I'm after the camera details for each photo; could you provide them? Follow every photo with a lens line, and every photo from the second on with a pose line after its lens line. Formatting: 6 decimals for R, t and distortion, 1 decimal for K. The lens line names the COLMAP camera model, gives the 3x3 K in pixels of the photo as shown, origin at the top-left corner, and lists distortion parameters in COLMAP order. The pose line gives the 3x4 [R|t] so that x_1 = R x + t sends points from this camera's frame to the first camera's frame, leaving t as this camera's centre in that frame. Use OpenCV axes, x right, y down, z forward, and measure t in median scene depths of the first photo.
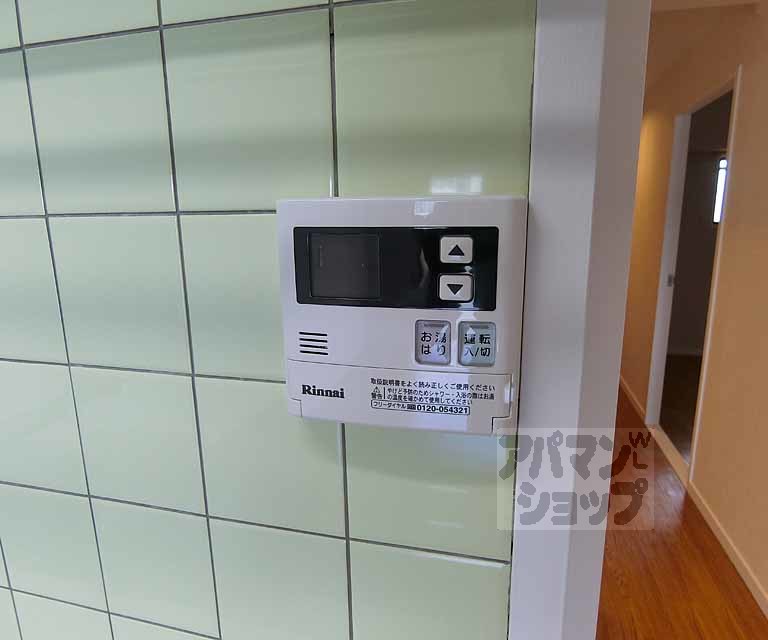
lens RADIAL K [[475.9, 0, 393.4], [0, 475.9, 309.1], [0, 0, 1]] dist [-0.000661, -0.000189]
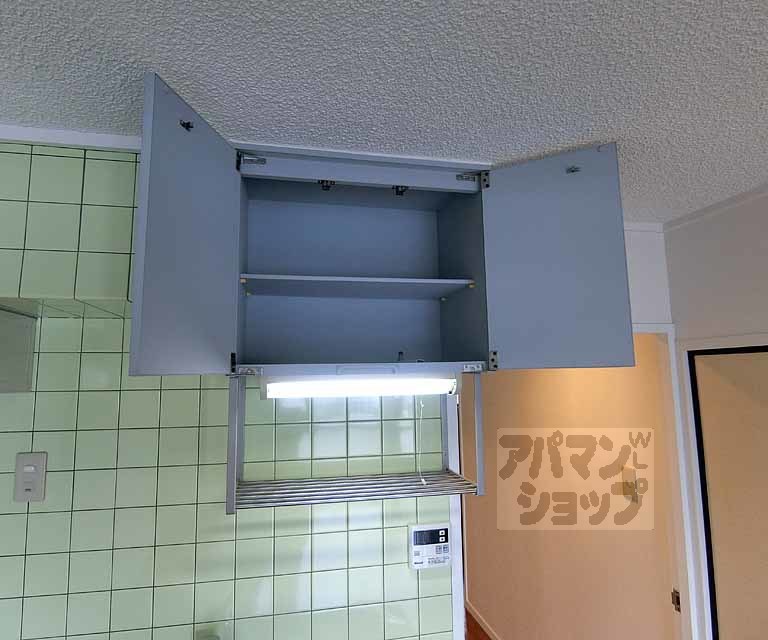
lens RADIAL K [[475.9, 0, 383.4], [0, 475.9, 320.1], [0, 0, 1]] dist [-0.000661, -0.000189]
pose [[0.893361, 0.051851, 0.446337, -3.240027], [0.091516, 0.951504, -0.293710, -0.946404], [-0.439921, 0.303236, 0.845292, -4.439282]]
